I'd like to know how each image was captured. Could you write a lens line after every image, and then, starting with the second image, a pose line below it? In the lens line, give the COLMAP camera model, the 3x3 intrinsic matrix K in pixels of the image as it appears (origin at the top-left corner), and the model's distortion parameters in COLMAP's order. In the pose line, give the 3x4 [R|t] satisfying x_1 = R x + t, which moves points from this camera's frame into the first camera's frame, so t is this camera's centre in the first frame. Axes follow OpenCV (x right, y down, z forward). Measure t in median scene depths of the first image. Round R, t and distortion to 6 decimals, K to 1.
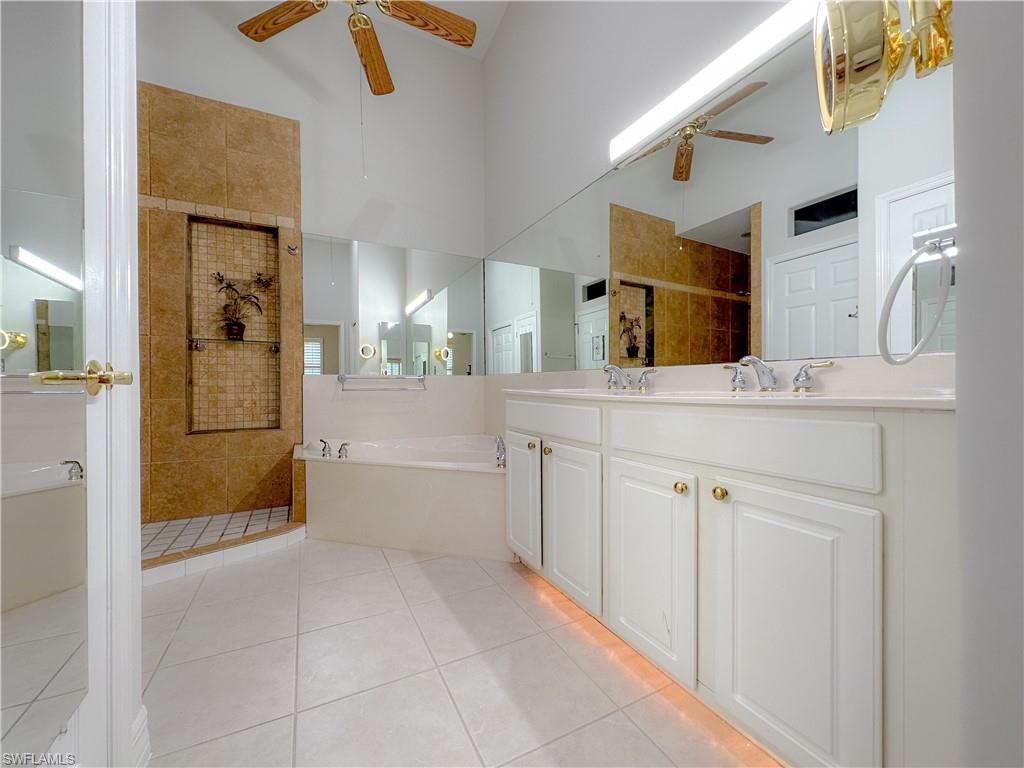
lens RADIAL K [[408.8, 0, 514.9], [0, 408.8, 387.1], [0, 0, 1]] dist [-0.002578, 0.000975]
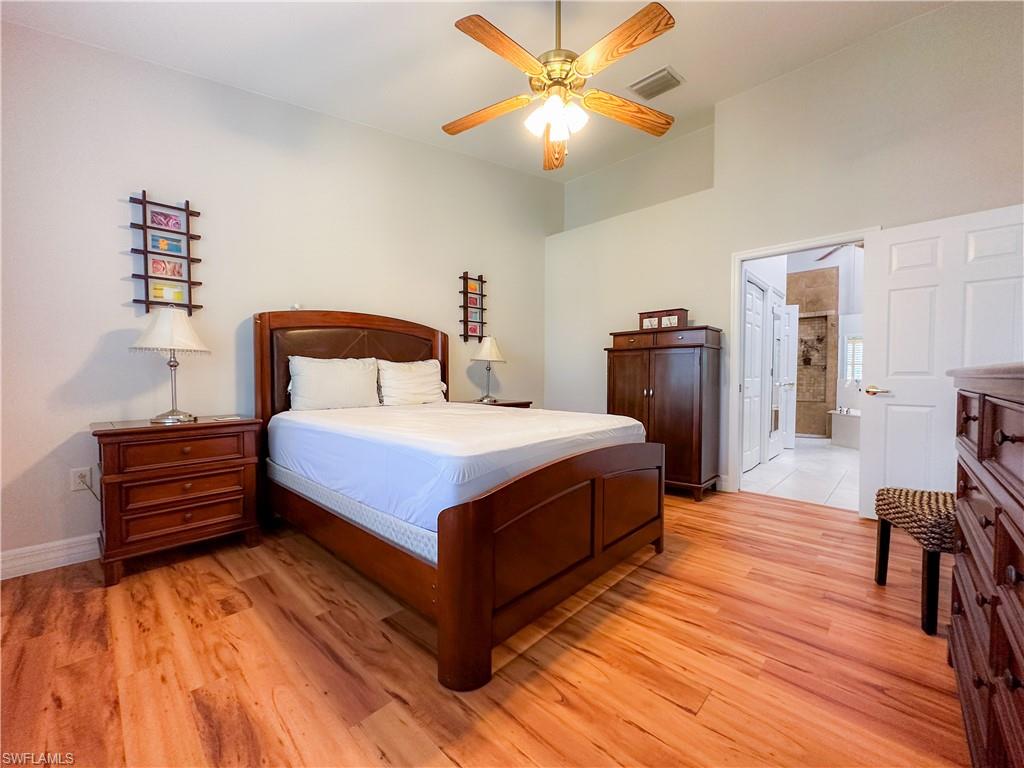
lens RADIAL K [[408.8, 0, 514.4], [0, 408.8, 387.4], [0, 0, 1]] dist [-0.002578, 0.000975]
pose [[0.331205, 0.034933, -0.942912, 0.661007], [-0.009340, 0.999387, 0.033745, -0.028331], [0.943513, -0.002369, 0.331328, -0.924693]]
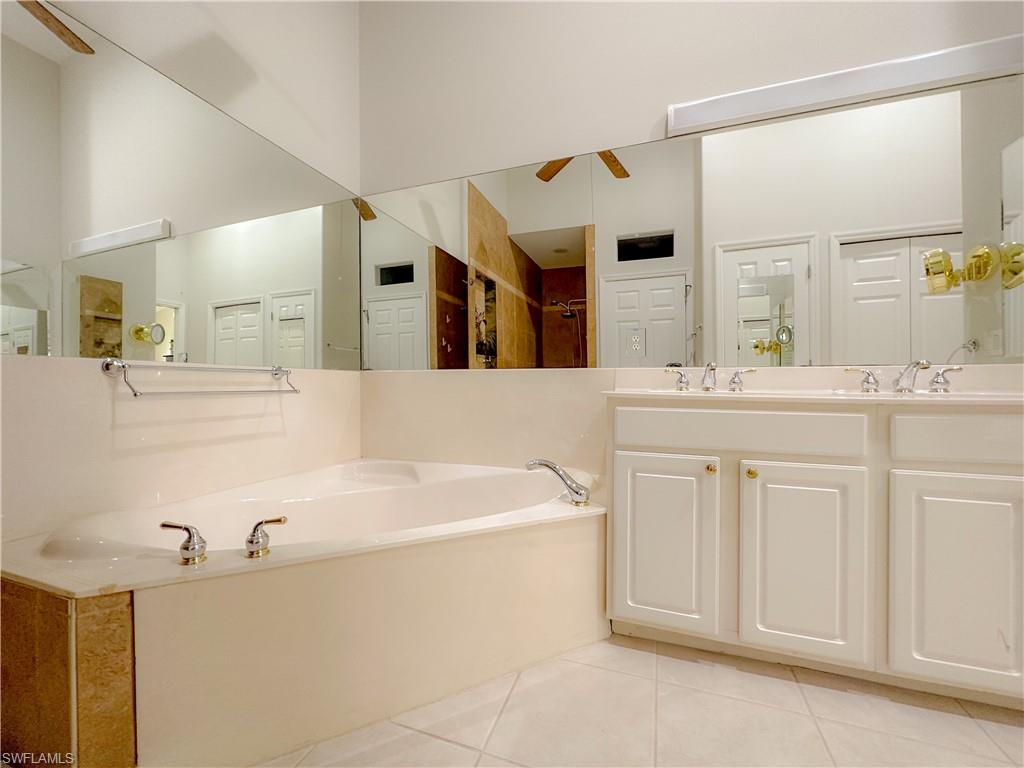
lens RADIAL K [[408.8, 0, 515.8], [0, 408.8, 382.7], [0, 0, 1]] dist [-0.002578, 0.000975]
pose [[0.713502, 0.002060, 0.700650, -0.299963], [0.004106, 0.999966, -0.007122, -0.003696], [-0.700641, 0.007958, 0.713469, 0.287307]]
